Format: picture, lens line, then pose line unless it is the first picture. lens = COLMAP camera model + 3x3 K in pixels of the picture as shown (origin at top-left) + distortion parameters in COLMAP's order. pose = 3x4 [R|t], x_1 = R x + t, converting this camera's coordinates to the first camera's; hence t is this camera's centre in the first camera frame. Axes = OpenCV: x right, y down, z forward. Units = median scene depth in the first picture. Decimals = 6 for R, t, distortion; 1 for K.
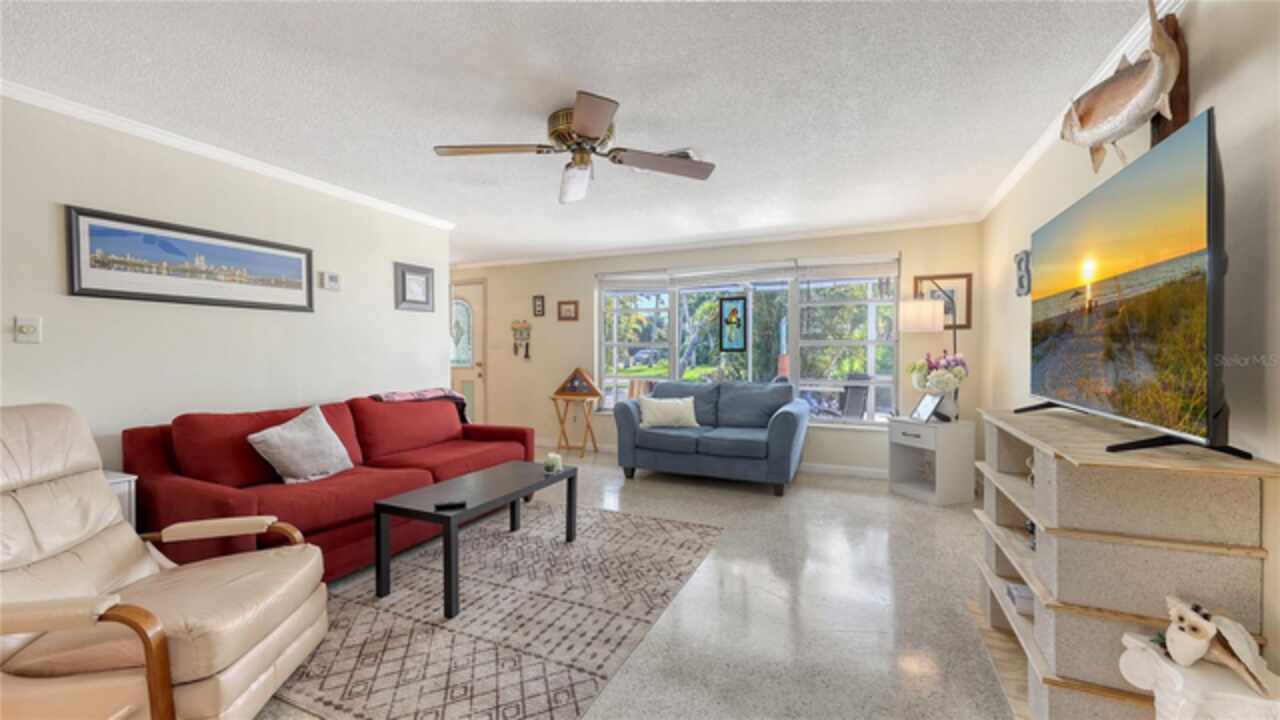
lens RADIAL K [[499.3, 0, 633.7], [0, 499.3, 354.7], [0, 0, 1]] dist [-0.001361, -0.000059]
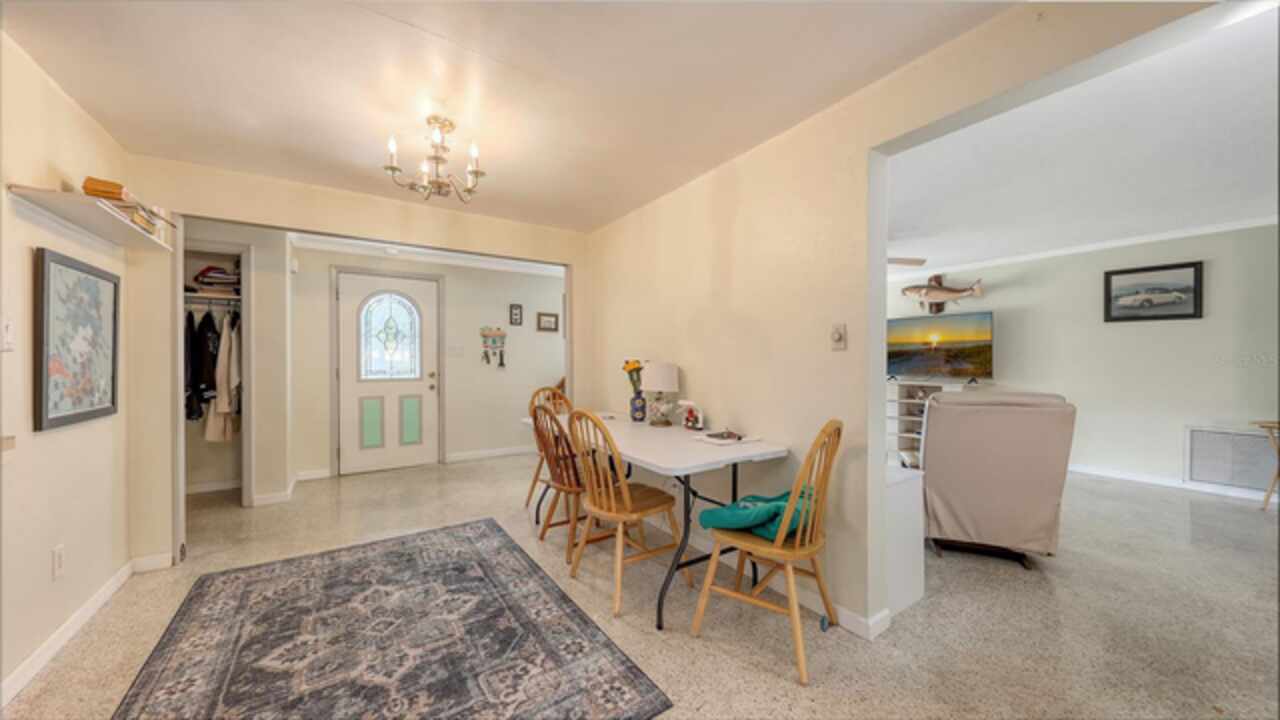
lens RADIAL K [[450.1, 0, 661.2], [0, 450.1, 350.9], [0, 0, 1]] dist [-0.002723, -0.000125]
pose [[0.514517, 0.021463, 0.857211, -1.529541], [0.003765, 0.999621, -0.027289, 0.002146], [-0.857472, 0.017268, 0.514241, 0.532479]]
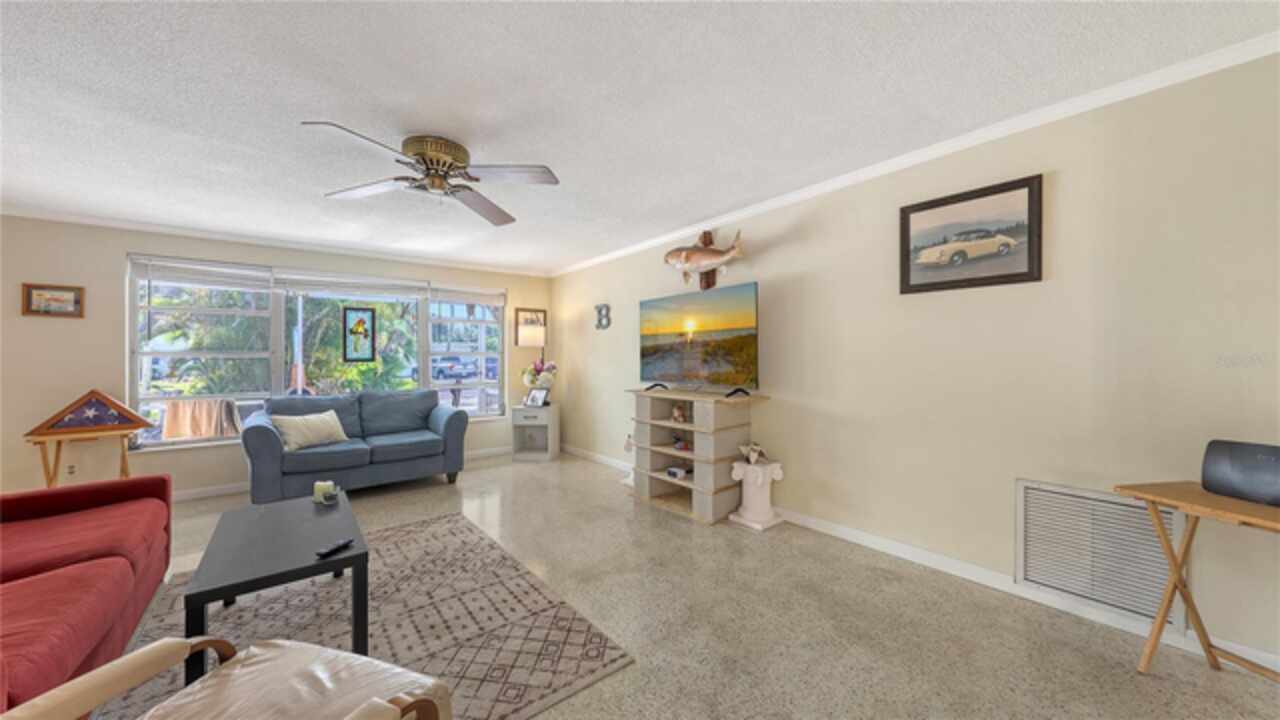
lens RADIAL K [[450.1, 0, 650.5], [0, 450.1, 348.6], [0, 0, 1]] dist [-0.002723, -0.000125]
pose [[0.437992, 0.014514, 0.898862, -0.569581], [0.012677, 0.999671, -0.022319, -0.008475], [-0.898890, 0.021170, 0.437663, 0.125723]]
